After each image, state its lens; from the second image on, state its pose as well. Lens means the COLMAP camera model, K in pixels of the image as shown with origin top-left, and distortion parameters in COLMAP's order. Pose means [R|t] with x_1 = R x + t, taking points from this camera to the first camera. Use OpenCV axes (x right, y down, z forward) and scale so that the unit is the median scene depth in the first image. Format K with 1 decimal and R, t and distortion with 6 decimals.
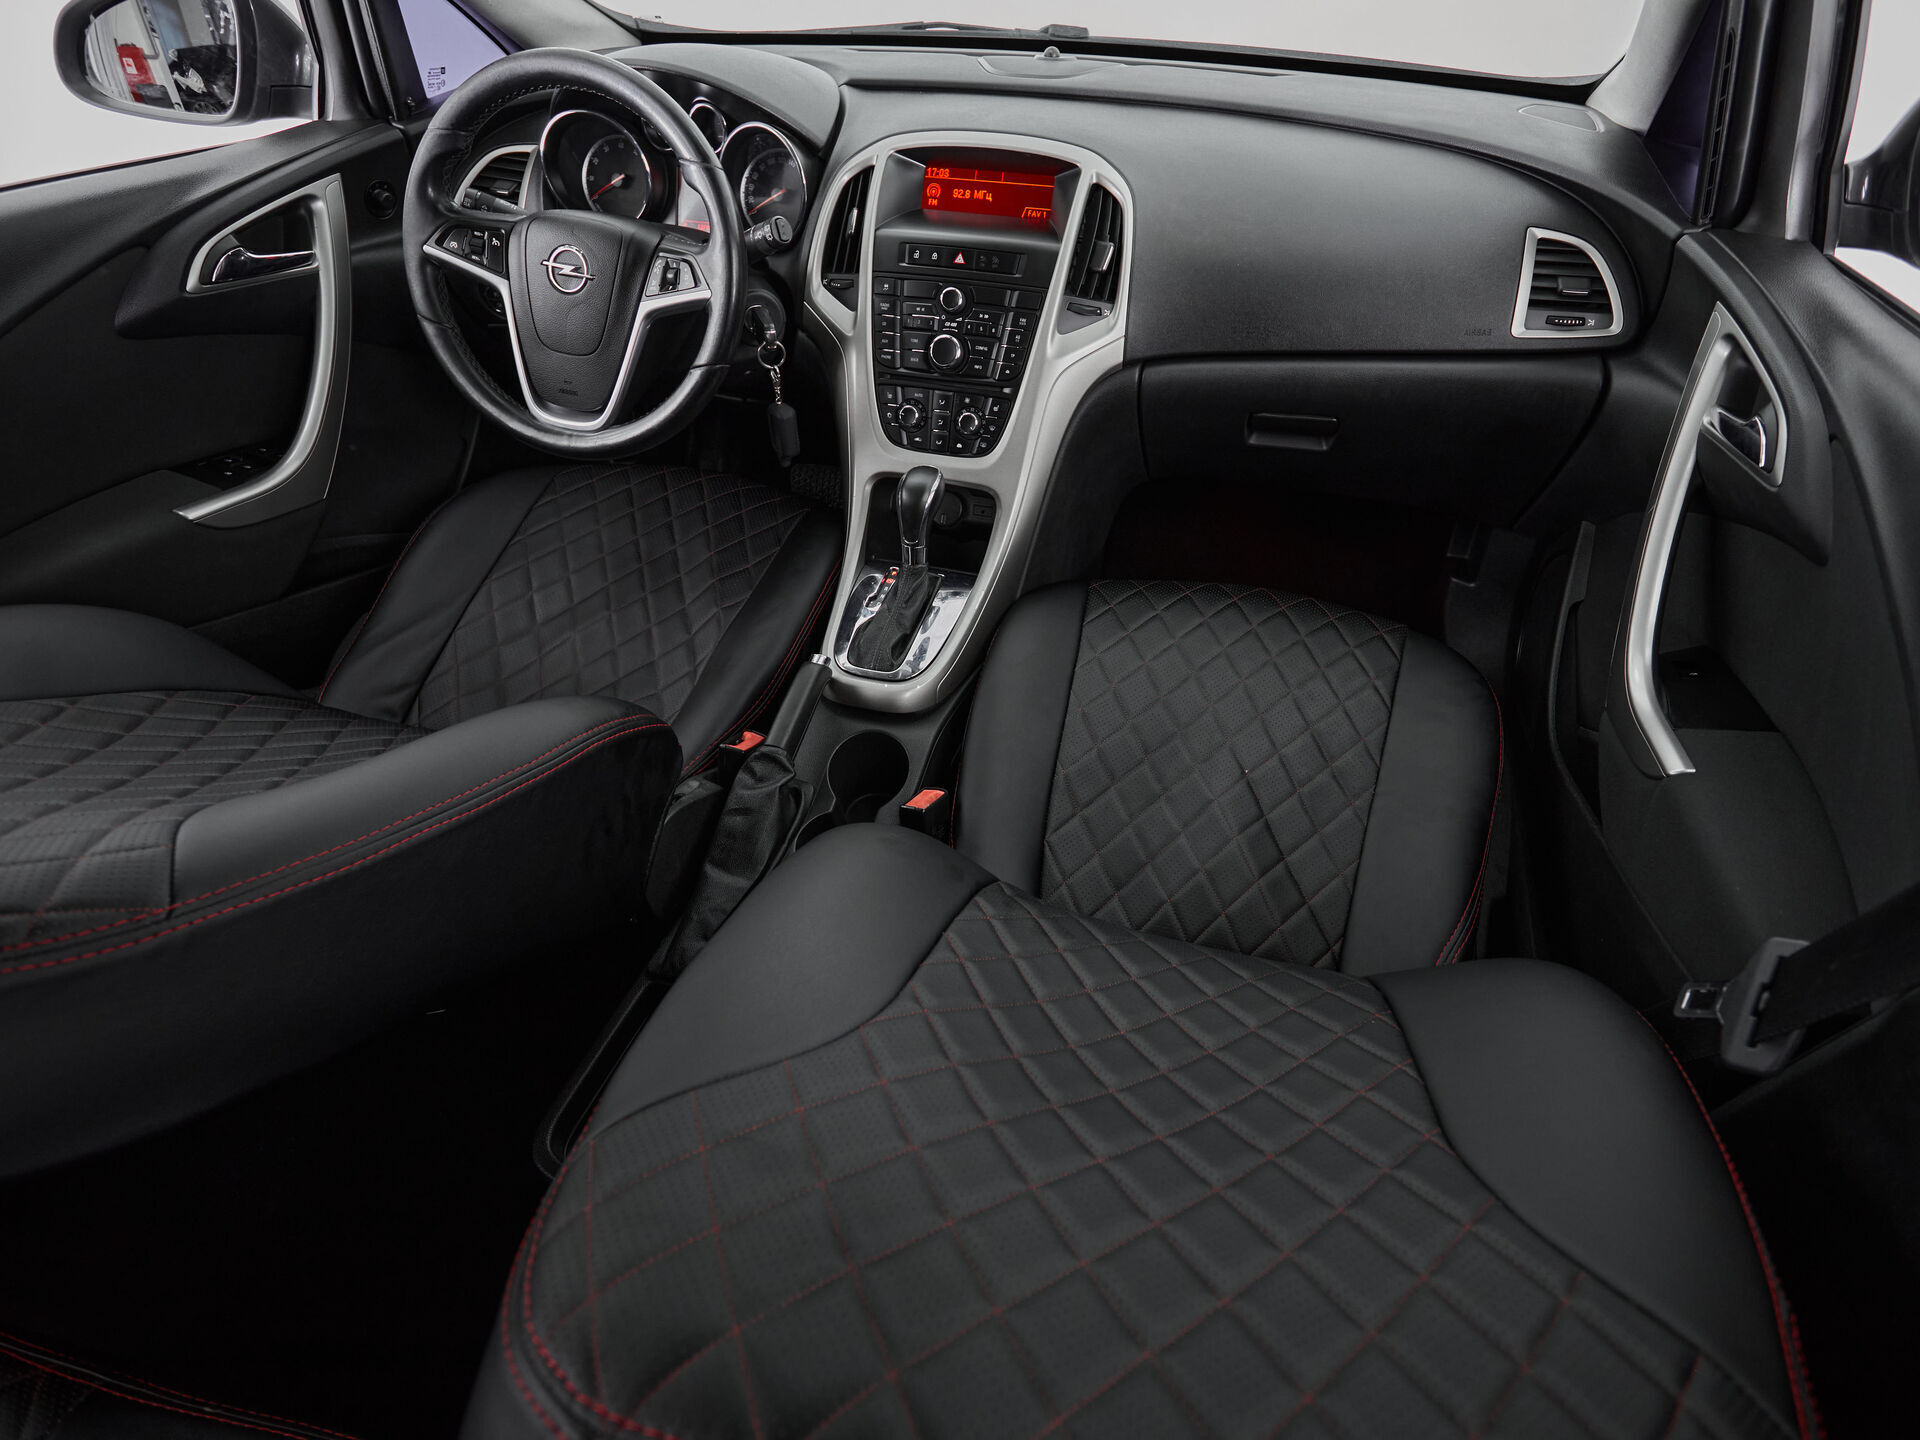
lens RADIAL K [[1047.9, 0, 1012.4], [0, 1047.9, 723.1], [0, 0, 1]] dist [-0.001672, -0.001172]
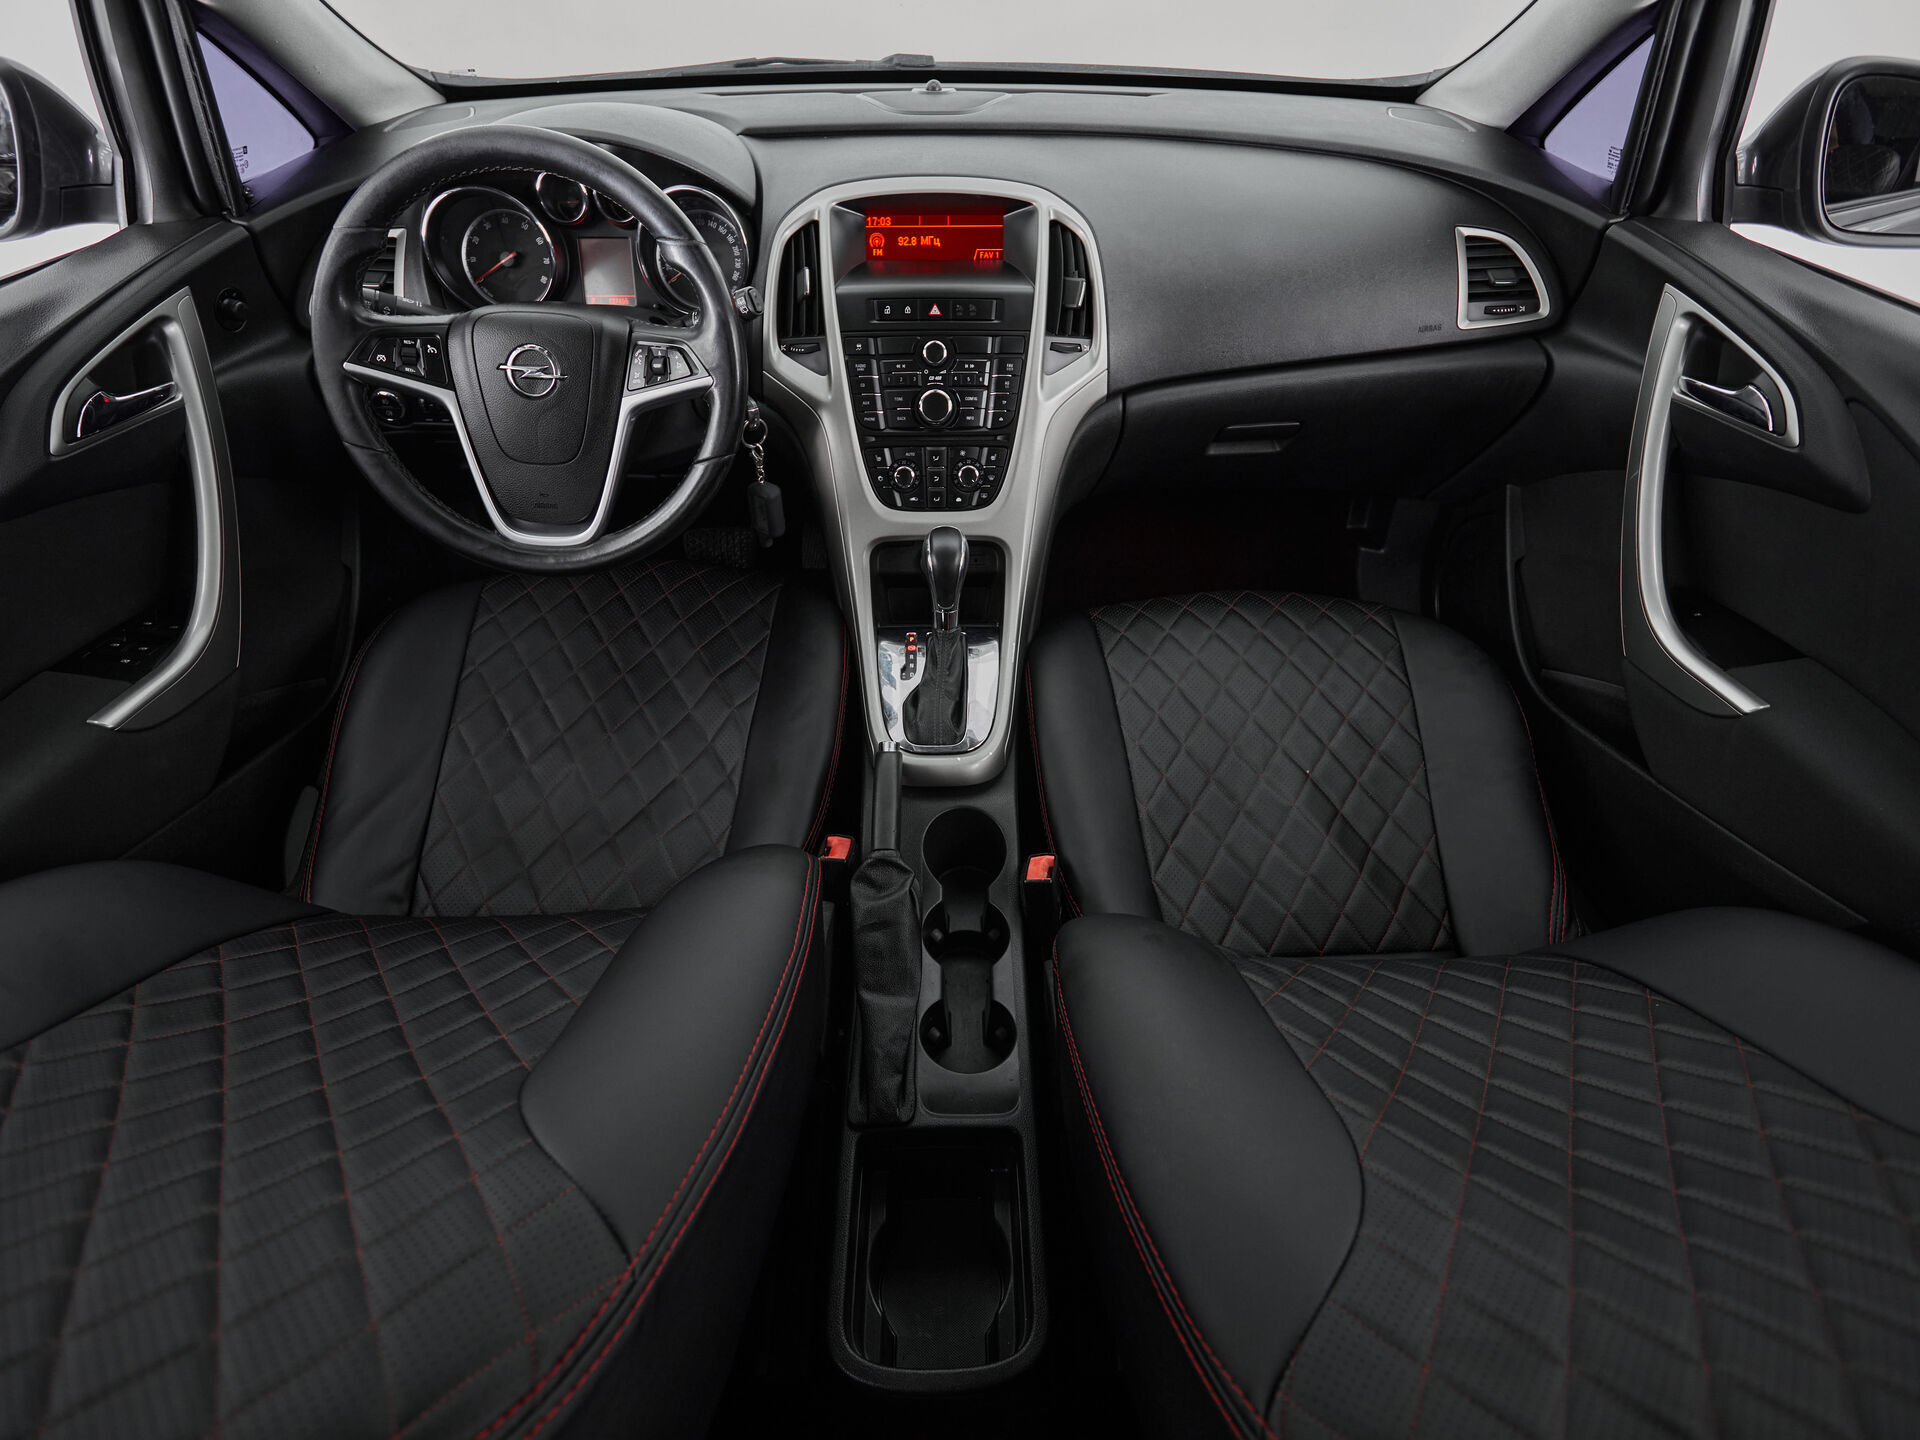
lens RADIAL K [[1012.3, 0, 960.0], [0, 1012.3, 720.0], [0, 0, 1]] dist [-0.003261, -0.000600]
pose [[0.960994, -0.188821, 0.202081, -0.285339], [0.185908, 0.981997, 0.033477, -0.096928], [-0.204764, 0.005397, 0.978796, 0.080612]]
